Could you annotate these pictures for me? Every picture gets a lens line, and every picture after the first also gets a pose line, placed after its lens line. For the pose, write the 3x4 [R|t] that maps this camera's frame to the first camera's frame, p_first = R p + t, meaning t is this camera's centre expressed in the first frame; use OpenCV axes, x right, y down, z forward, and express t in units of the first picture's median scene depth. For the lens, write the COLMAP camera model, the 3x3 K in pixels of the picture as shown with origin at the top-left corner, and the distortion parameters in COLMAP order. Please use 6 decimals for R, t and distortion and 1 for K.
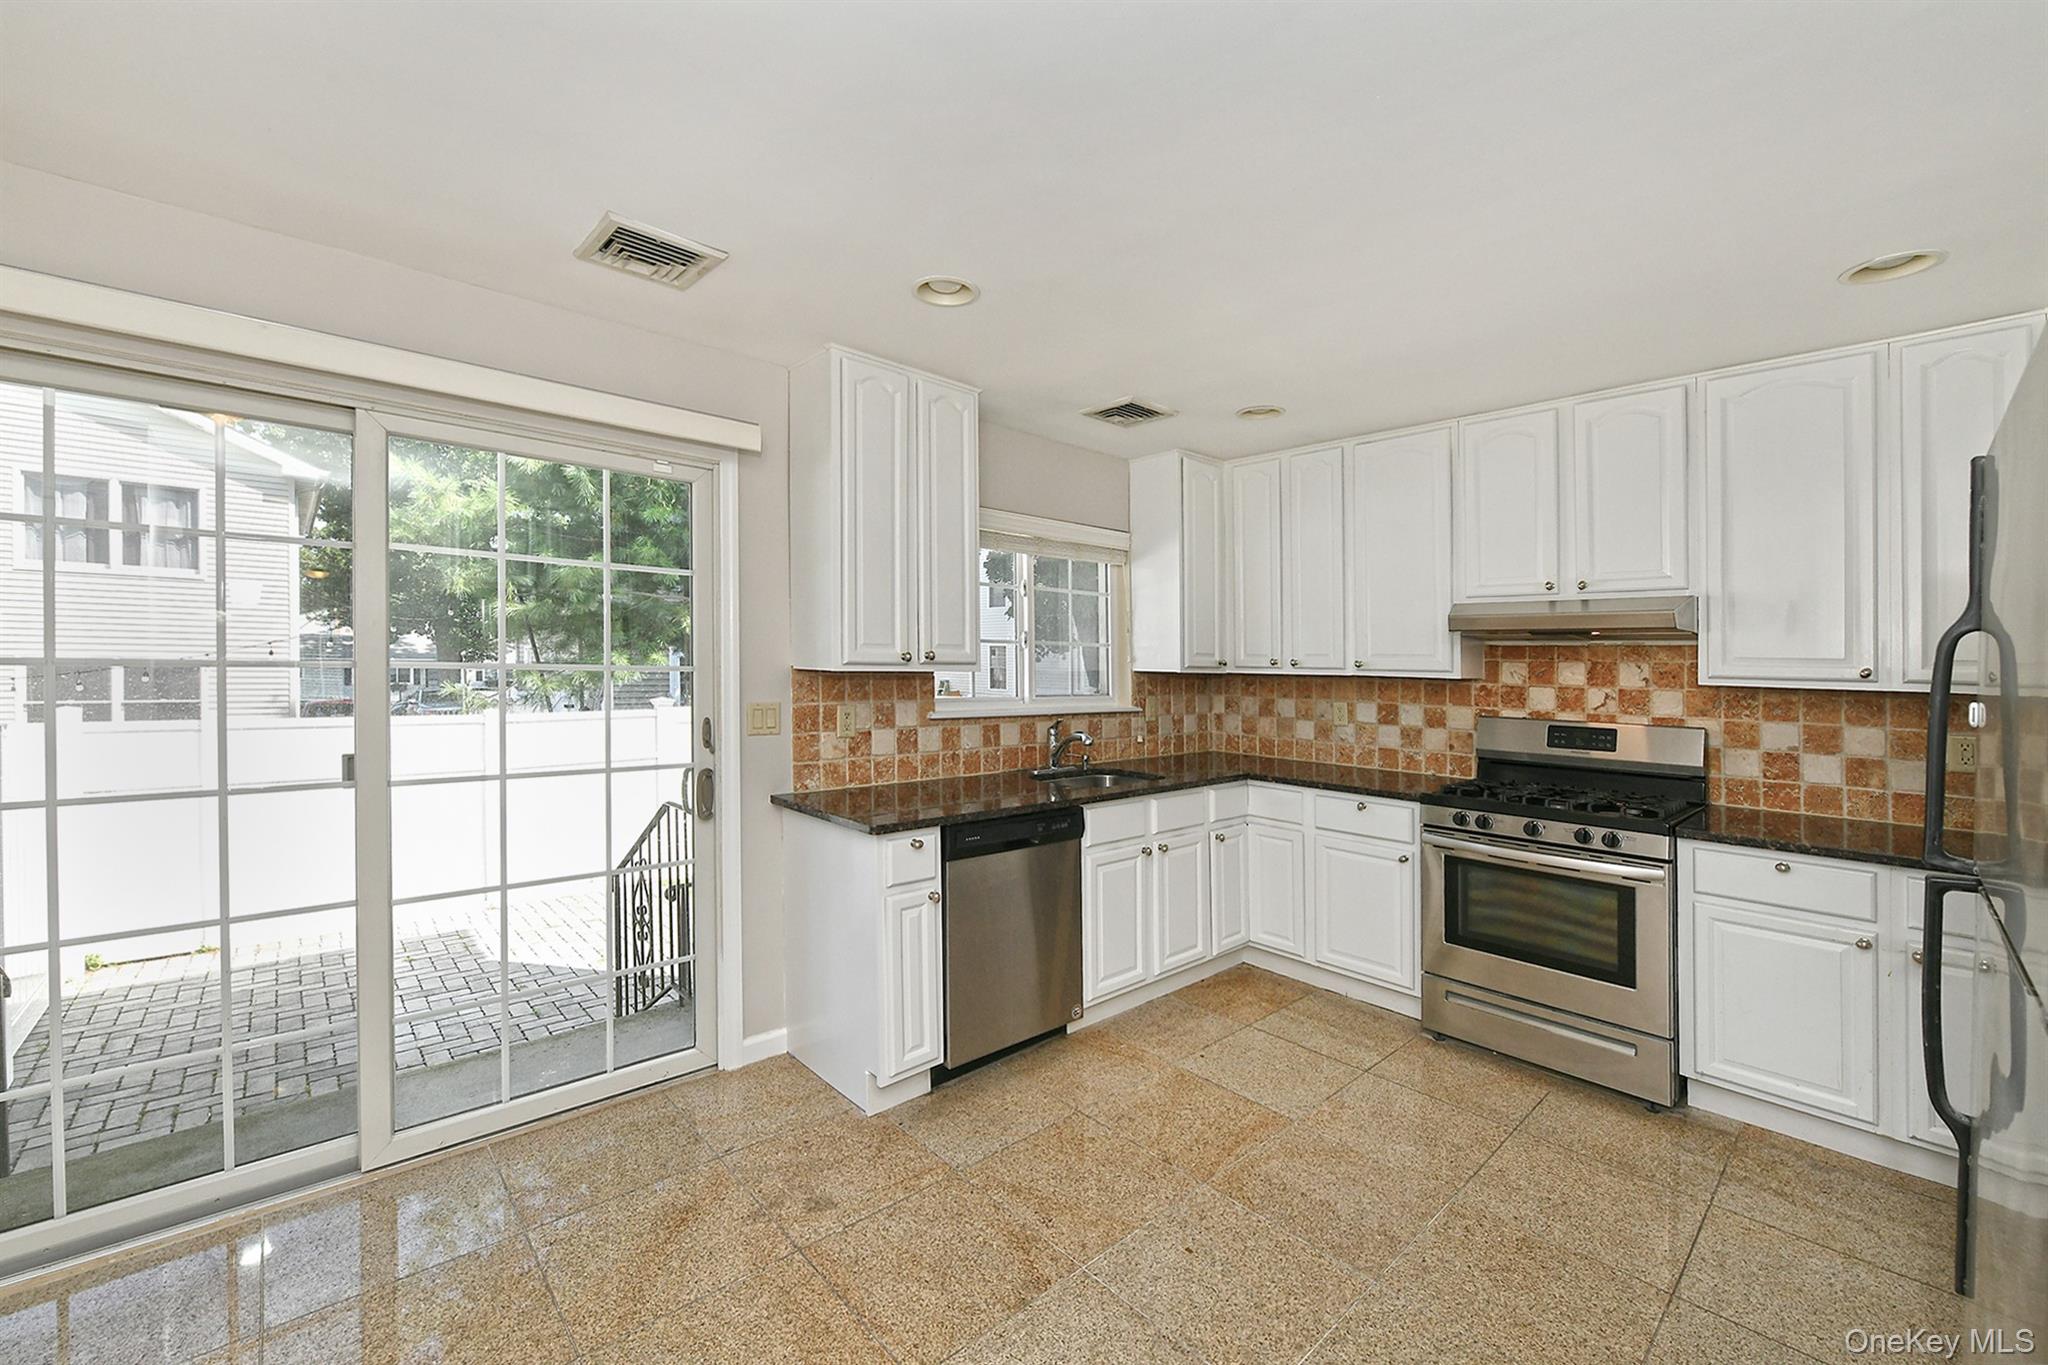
lens RADIAL K [[829.4, 0, 1019.7], [0, 829.4, 673.6], [0, 0, 1]] dist [-0.010058, 0.000218]
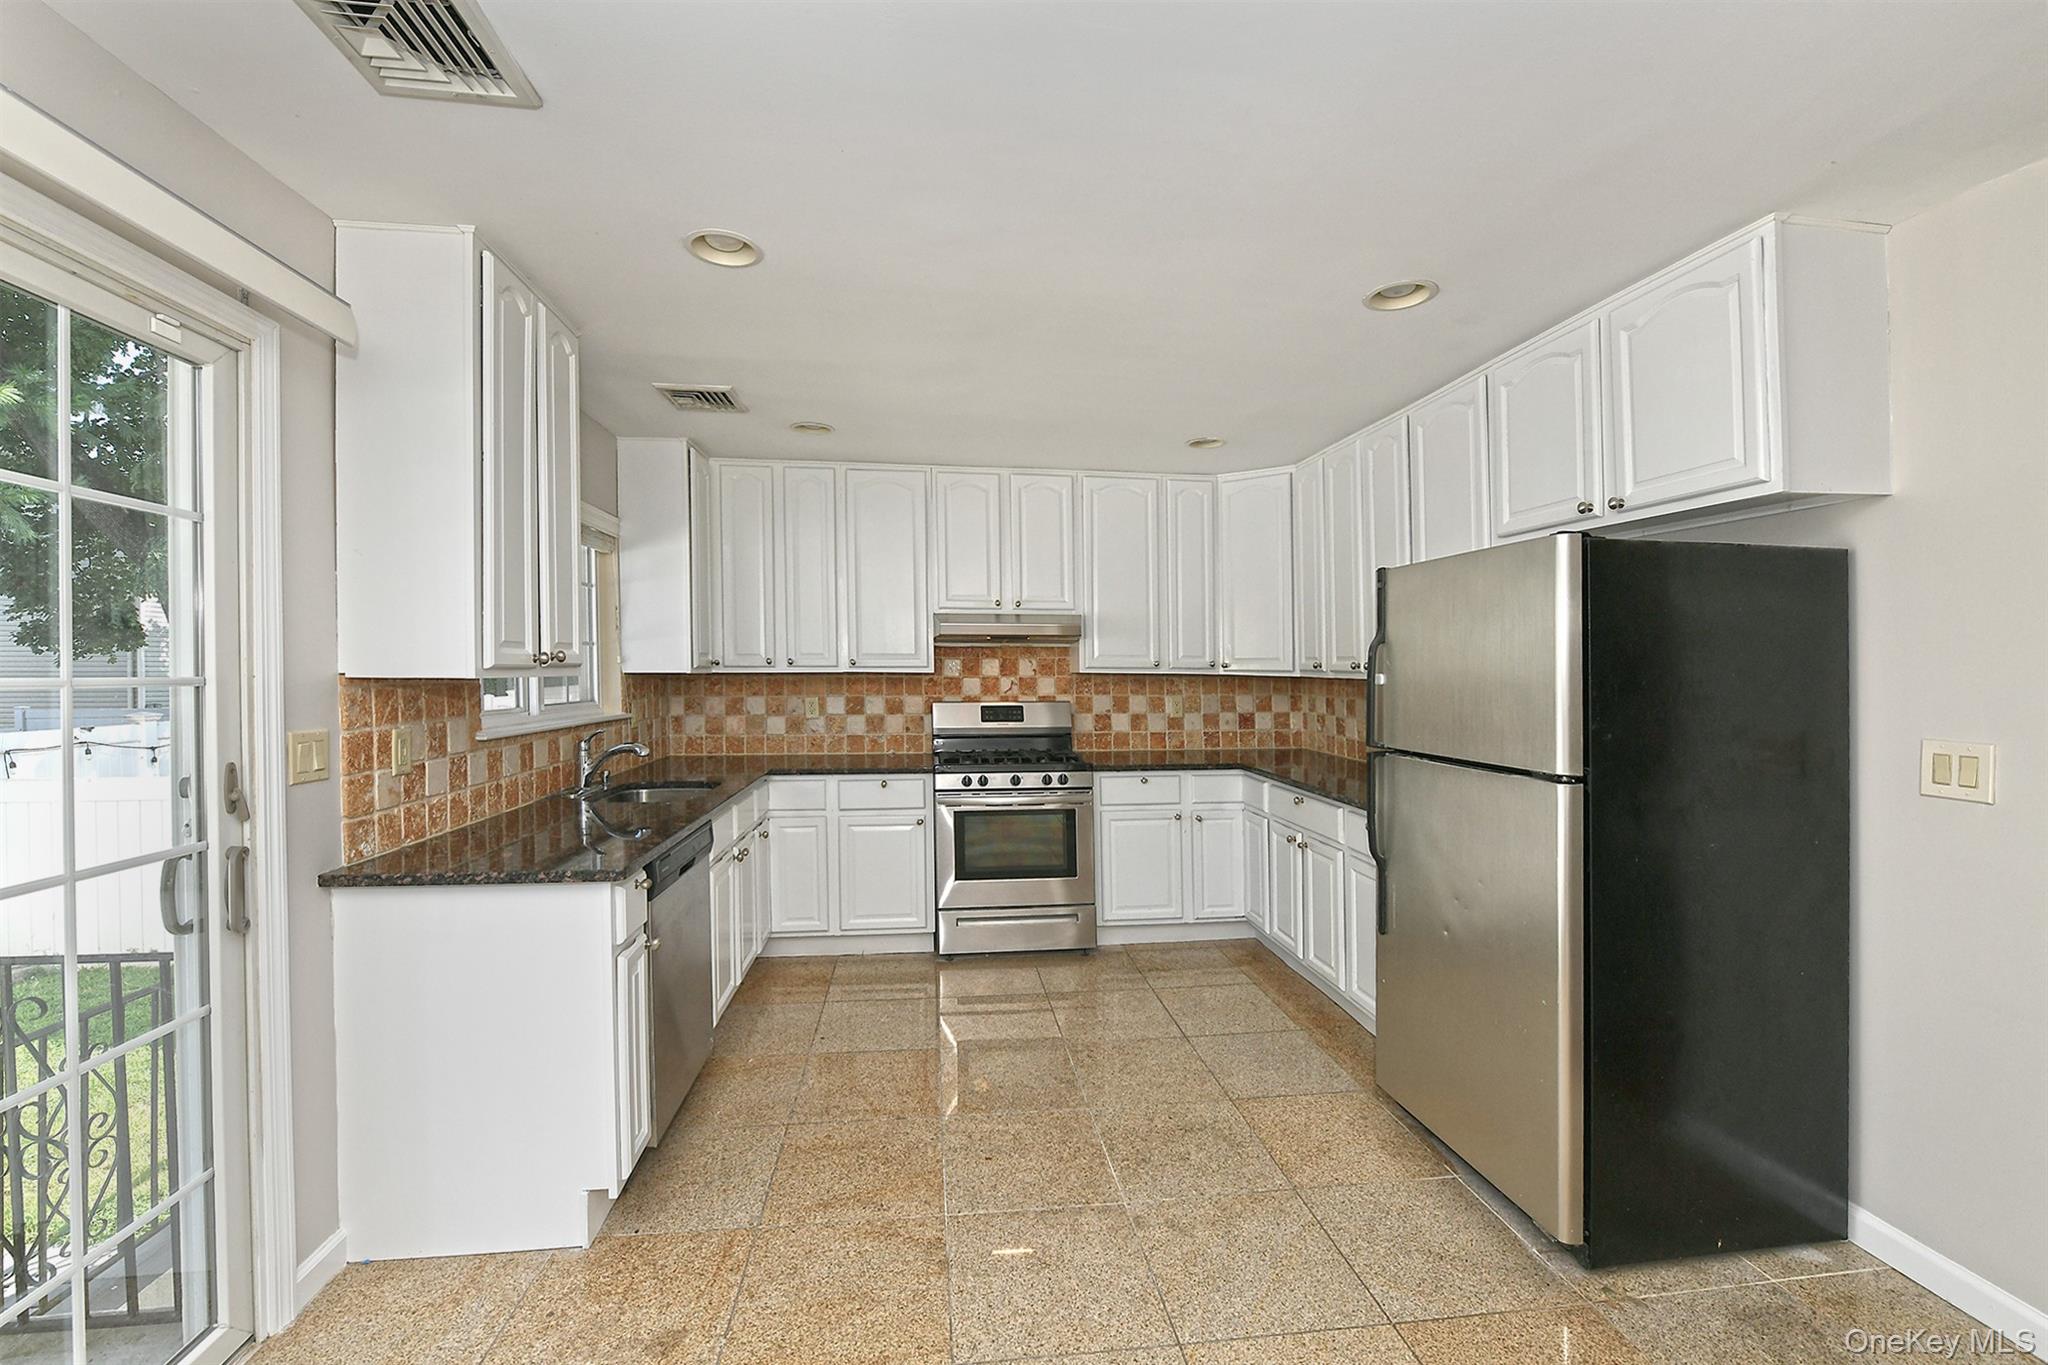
lens RADIAL K [[856.0, 0, 1016.5], [0, 856.0, 661.0], [0, 0, 1]] dist [-0.017056, -0.000039]
pose [[0.568993, -0.009816, 0.822284, -0.481944], [0.021190, 0.999772, -0.002728, -0.005527], [-0.822069, 0.018976, 0.569071, 0.163696]]
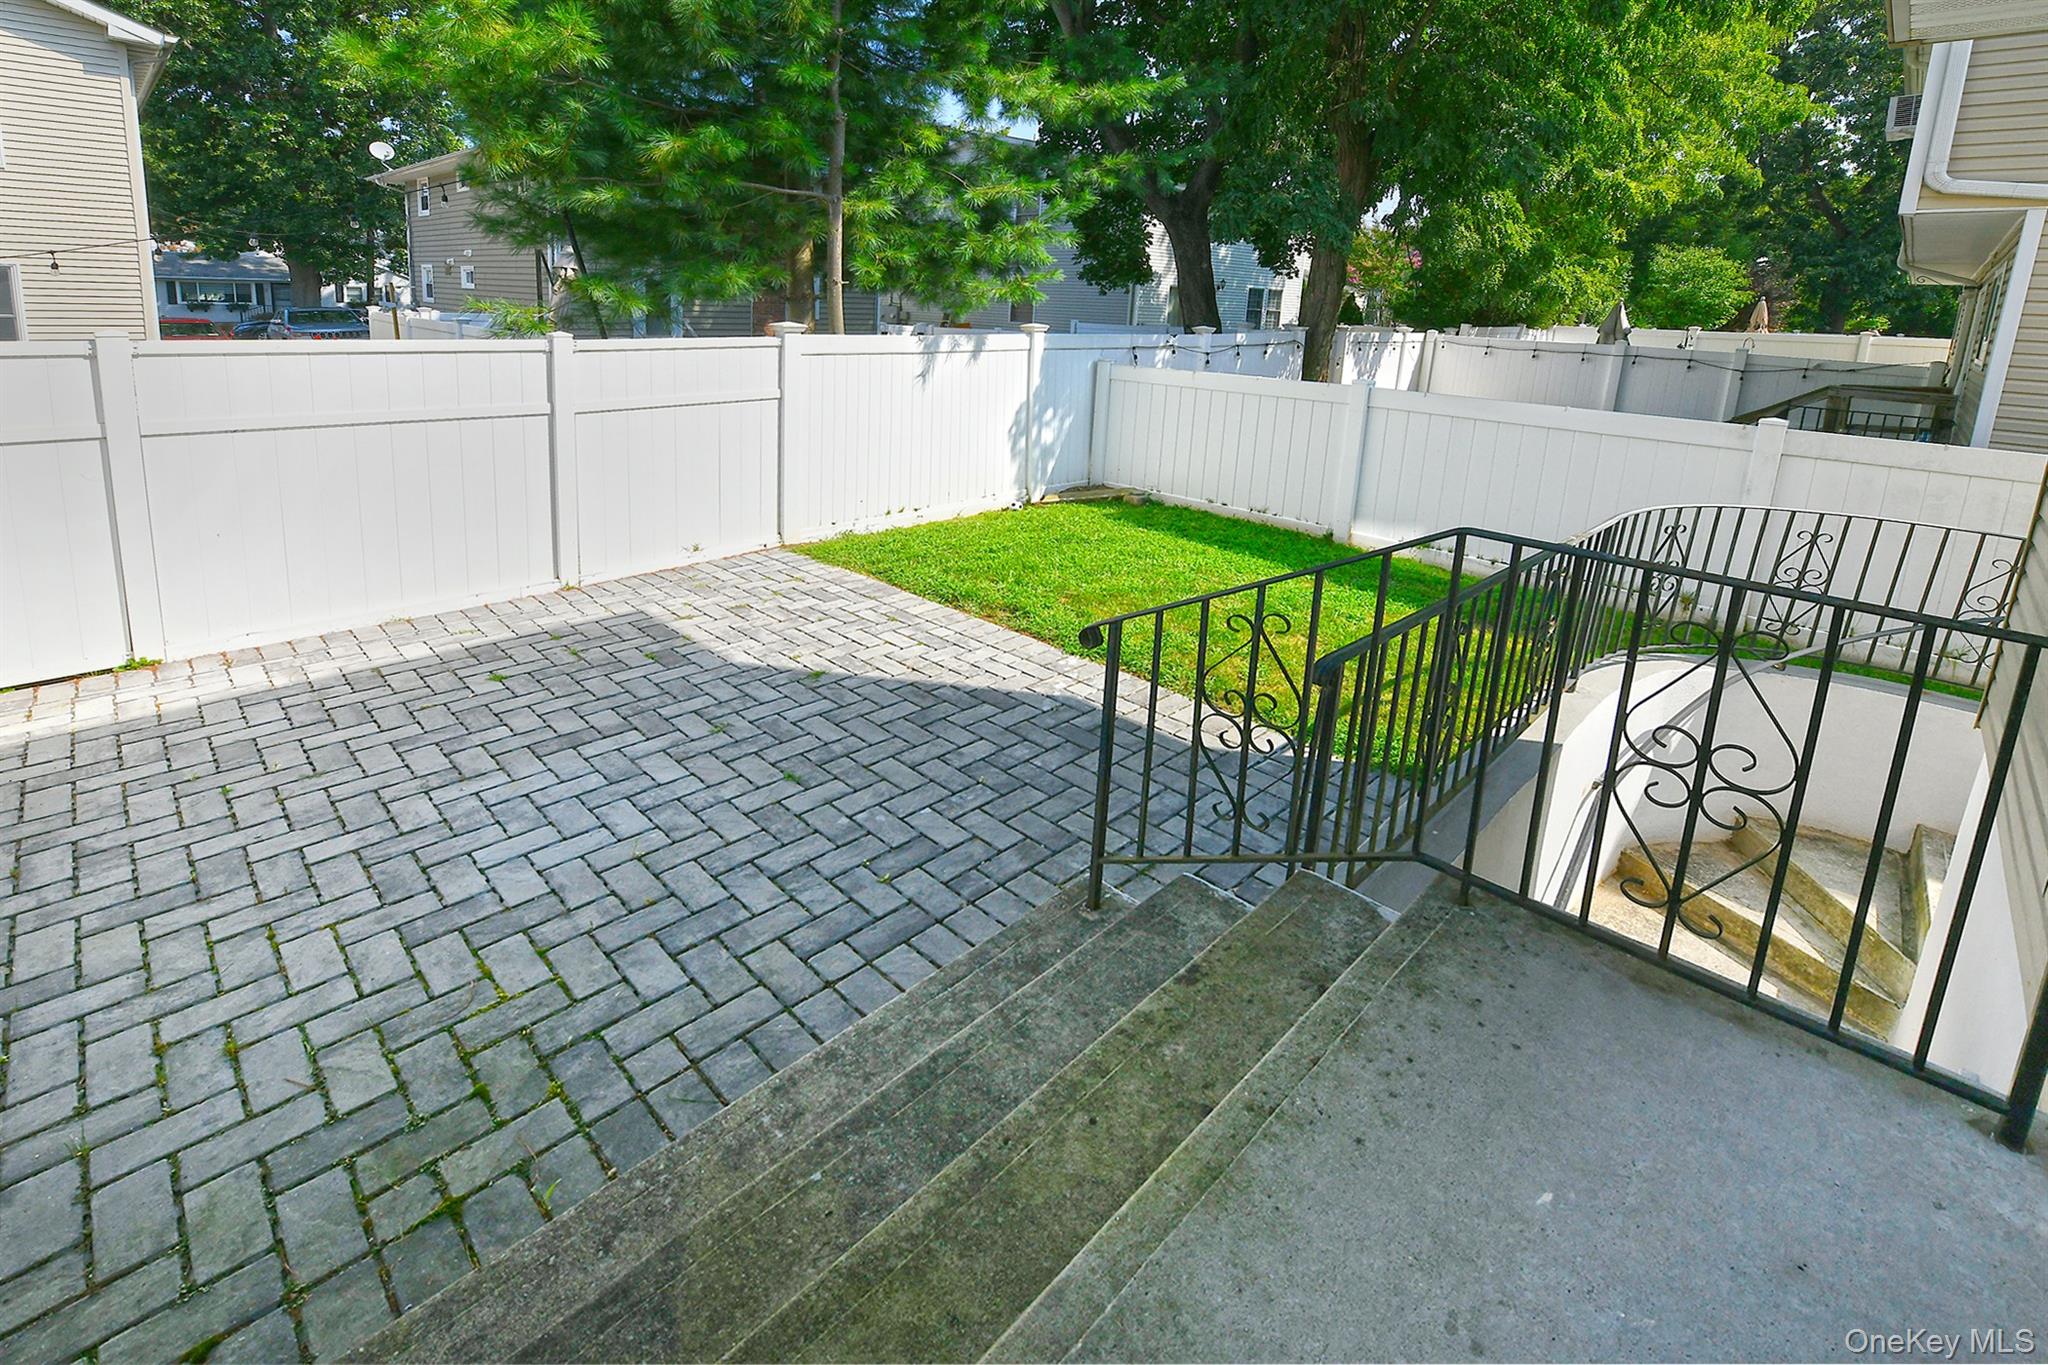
lens RADIAL K [[856.0, 0, 1016.5], [0, 856.0, 661.0], [0, 0, 1]] dist [-0.017056, -0.000039]
pose [[0.997394, -0.004430, 0.072006, -0.798102], [-0.022932, 0.926873, 0.374673, 0.181361], [-0.068400, -0.375348, 0.924357, 0.786767]]
